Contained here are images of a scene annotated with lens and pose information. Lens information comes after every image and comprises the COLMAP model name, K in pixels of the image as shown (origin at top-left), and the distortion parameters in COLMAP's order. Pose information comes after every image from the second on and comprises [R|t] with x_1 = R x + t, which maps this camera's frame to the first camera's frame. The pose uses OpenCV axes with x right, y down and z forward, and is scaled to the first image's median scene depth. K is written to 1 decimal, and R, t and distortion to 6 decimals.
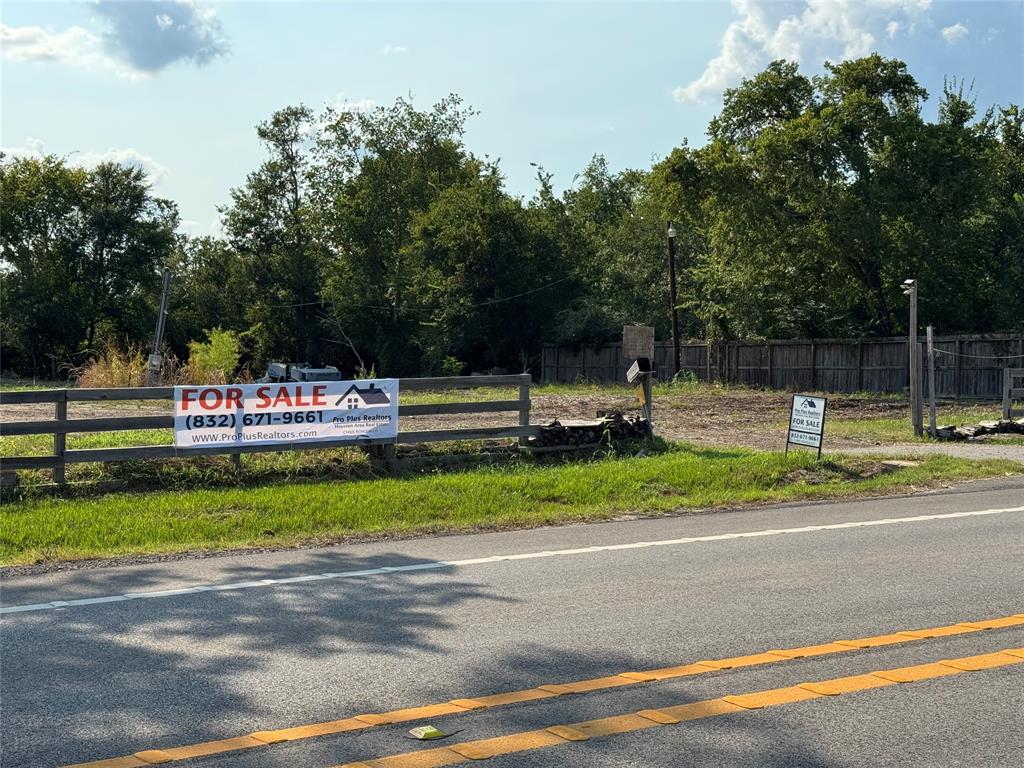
lens RADIAL K [[1450.9, 0, 510.2], [0, 1450.9, 384.8], [0, 0, 1]] dist [0.112888, 0.000000]
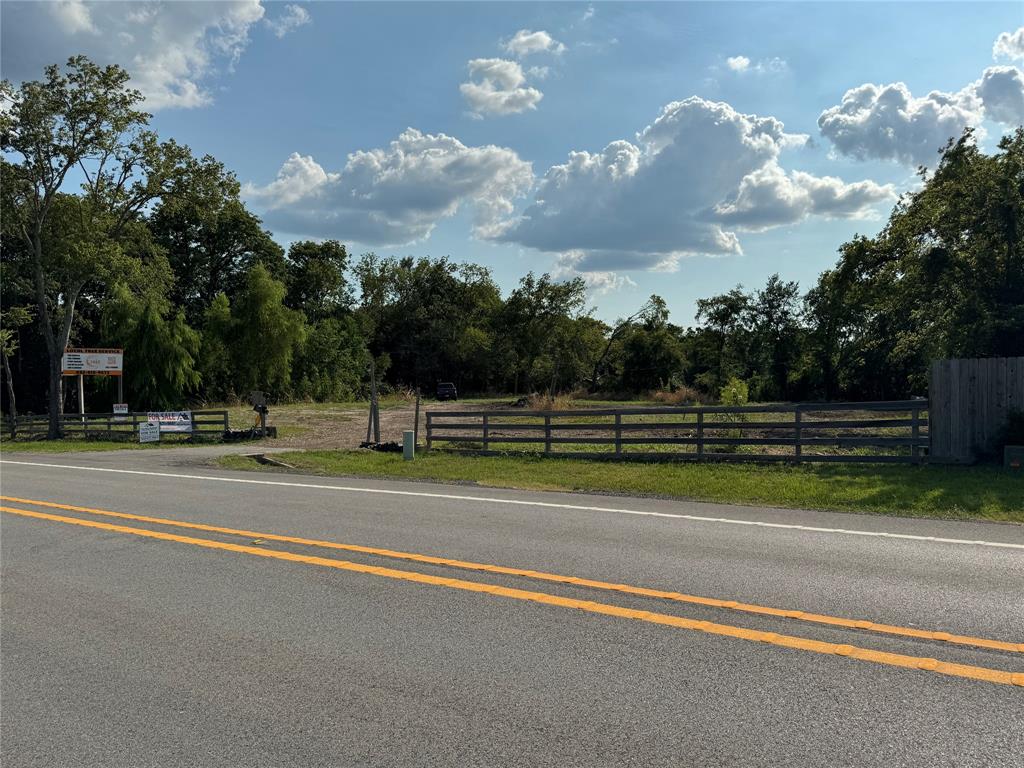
lens RADIAL K [[772.3, 0, 505.7], [0, 772.3, 425.8], [0, 0, 1]] dist [0.071777, -0.068827]
pose [[0.359147, 0.037747, -0.932517, 1.362109], [-0.004633, 0.999242, 0.038664, -0.032450], [0.933270, -0.009565, 0.359049, 0.862839]]
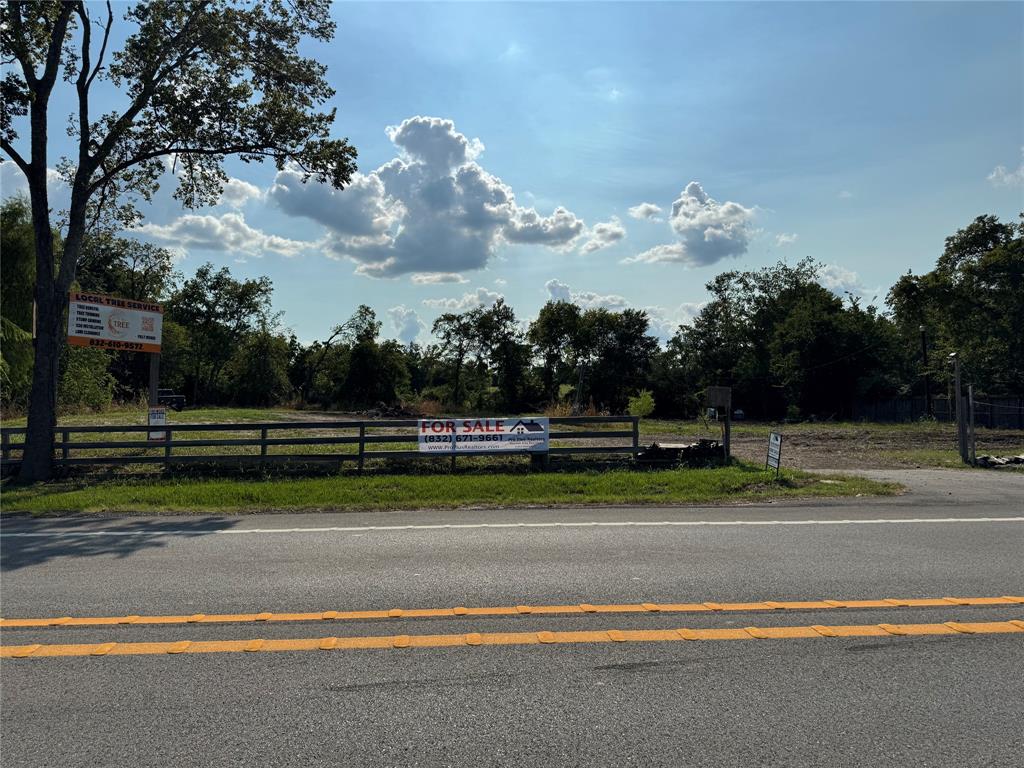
lens RADIAL K [[720.7, 0, 511.3], [0, 720.7, 386.1], [0, 0, 1]] dist [0.056038, -0.057569]
pose [[0.869916, -0.009728, -0.493104, 0.278586], [-0.011643, 0.999122, -0.040250, -0.005592], [0.493063, 0.040755, 0.869039, 0.181405]]
